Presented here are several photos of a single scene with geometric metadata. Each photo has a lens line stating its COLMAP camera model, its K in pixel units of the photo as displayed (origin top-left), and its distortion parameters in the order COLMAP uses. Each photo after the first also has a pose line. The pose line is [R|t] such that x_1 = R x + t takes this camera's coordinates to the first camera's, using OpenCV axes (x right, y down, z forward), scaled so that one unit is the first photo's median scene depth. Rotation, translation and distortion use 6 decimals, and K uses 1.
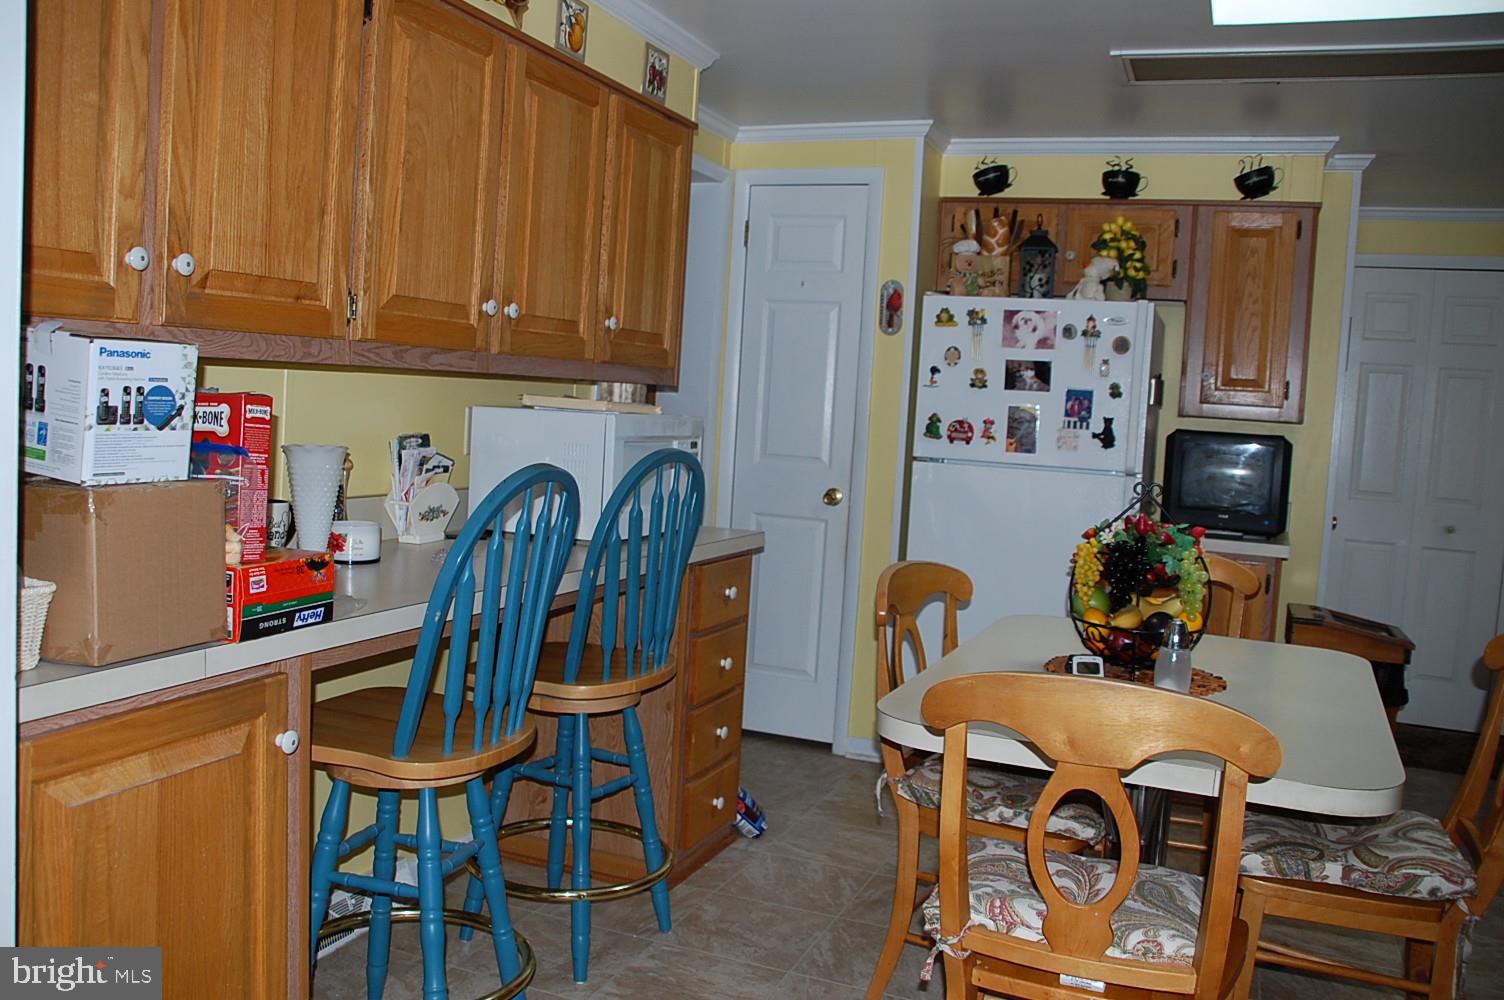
lens RADIAL K [[1257.0, 0, 738.5], [0, 1257.0, 483.4], [0, 0, 1]] dist [-0.154861, 0.136159]
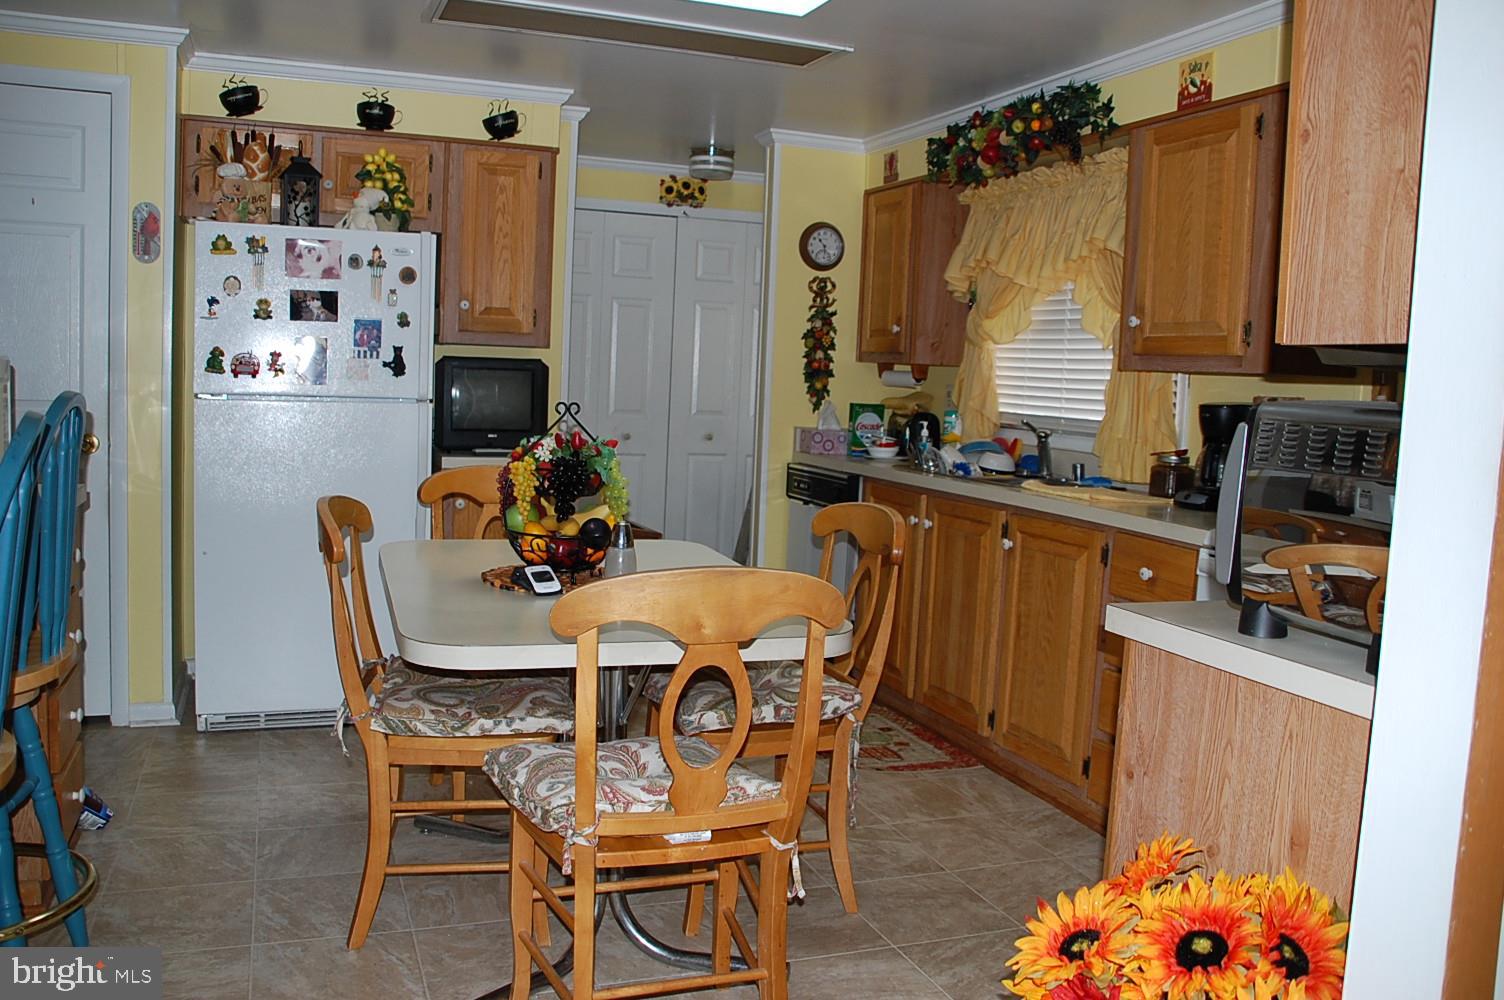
lens RADIAL K [[1257.0, 0, 738.5], [0, 1257.0, 483.4], [0, 0, 1]] dist [-0.154861, 0.136159]
pose [[0.734540, -0.087411, 0.672911, -0.187815], [0.050187, 0.995951, 0.074591, -0.002505], [-0.676707, -0.021019, 0.735953, 0.050790]]
